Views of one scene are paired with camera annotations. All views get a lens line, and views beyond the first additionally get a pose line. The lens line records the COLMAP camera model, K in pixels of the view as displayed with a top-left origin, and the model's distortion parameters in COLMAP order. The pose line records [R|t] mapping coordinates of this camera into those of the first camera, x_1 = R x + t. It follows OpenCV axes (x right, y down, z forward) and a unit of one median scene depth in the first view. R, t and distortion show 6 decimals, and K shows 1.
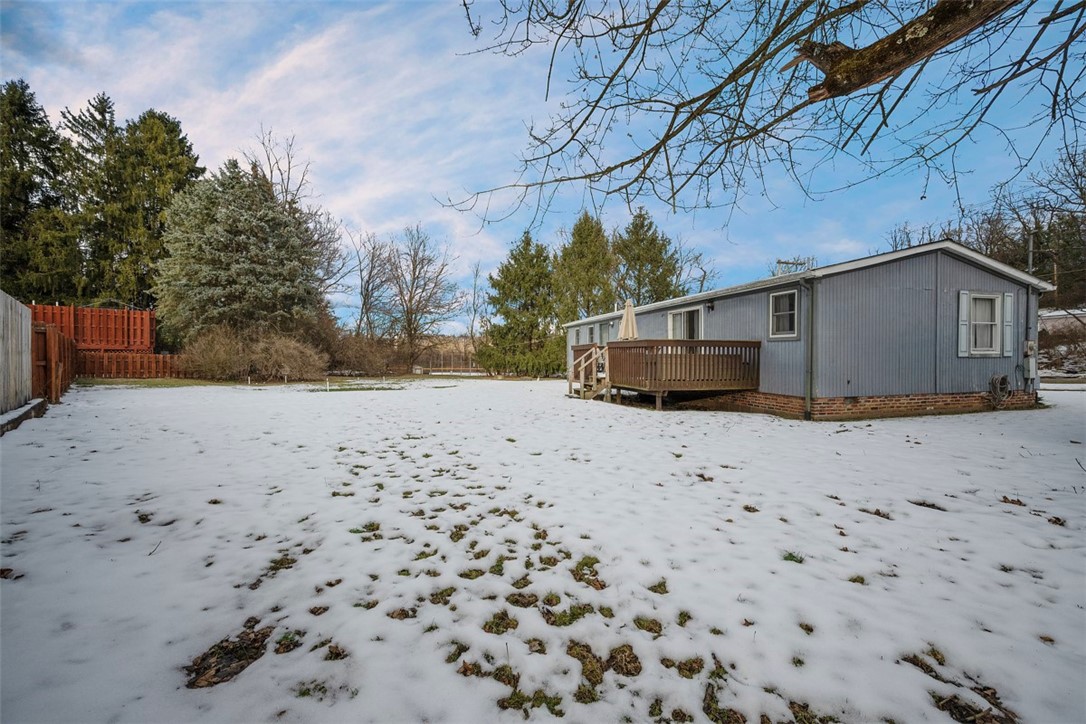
lens RADIAL K [[430.6, 0, 544.1], [0, 430.6, 359.2], [0, 0, 1]] dist [0.000572, -0.000270]
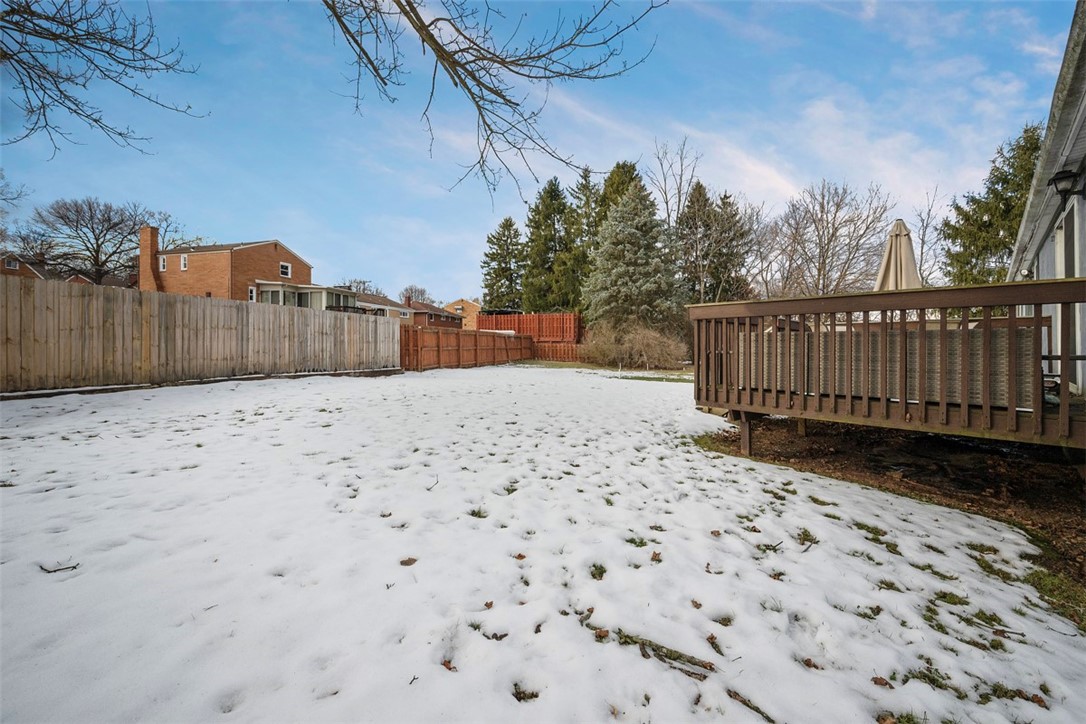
lens RADIAL K [[430.6, 0, 541.4], [0, 430.6, 353.1], [0, 0, 1]] dist [0.000572, -0.000270]
pose [[0.465100, 0.013383, -0.885157, 0.216451], [-0.008268, 0.999908, 0.010774, 0.002021], [0.885219, 0.002307, 0.465168, 0.210651]]
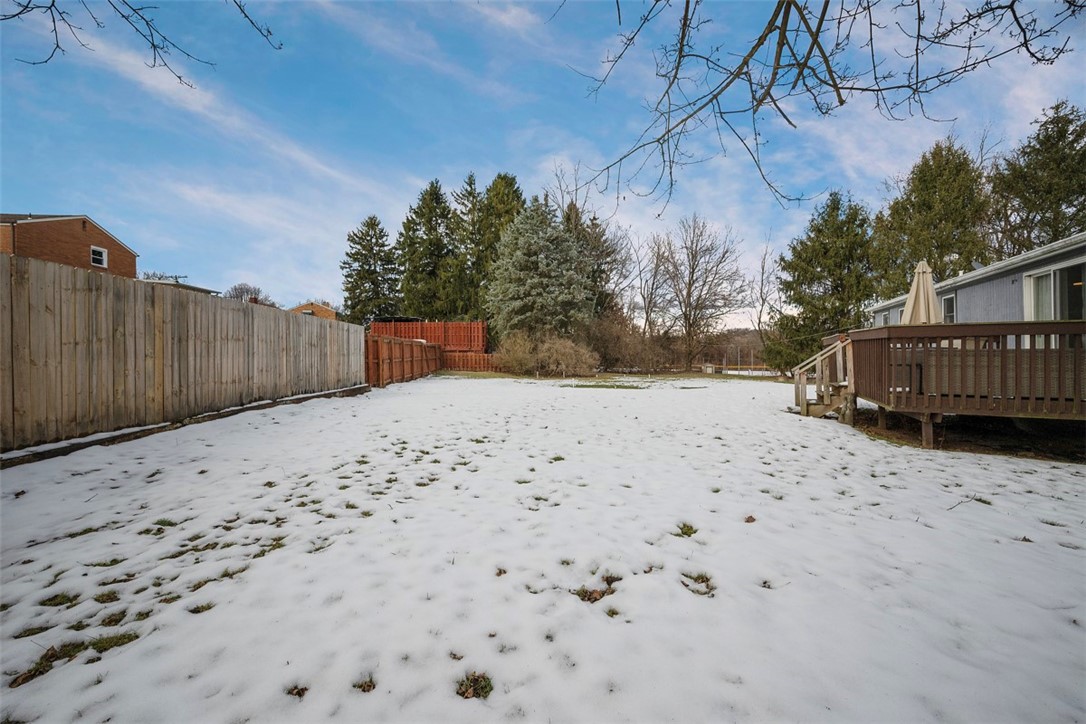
lens RADIAL K [[430.6, 0, 536.3], [0, 430.6, 355.9], [0, 0, 1]] dist [0.000572, -0.000270]
pose [[0.748909, -0.003115, -0.662666, 0.093426], [0.002567, 0.999995, -0.001799, -0.001532], [0.662668, -0.000354, 0.748913, 0.075920]]
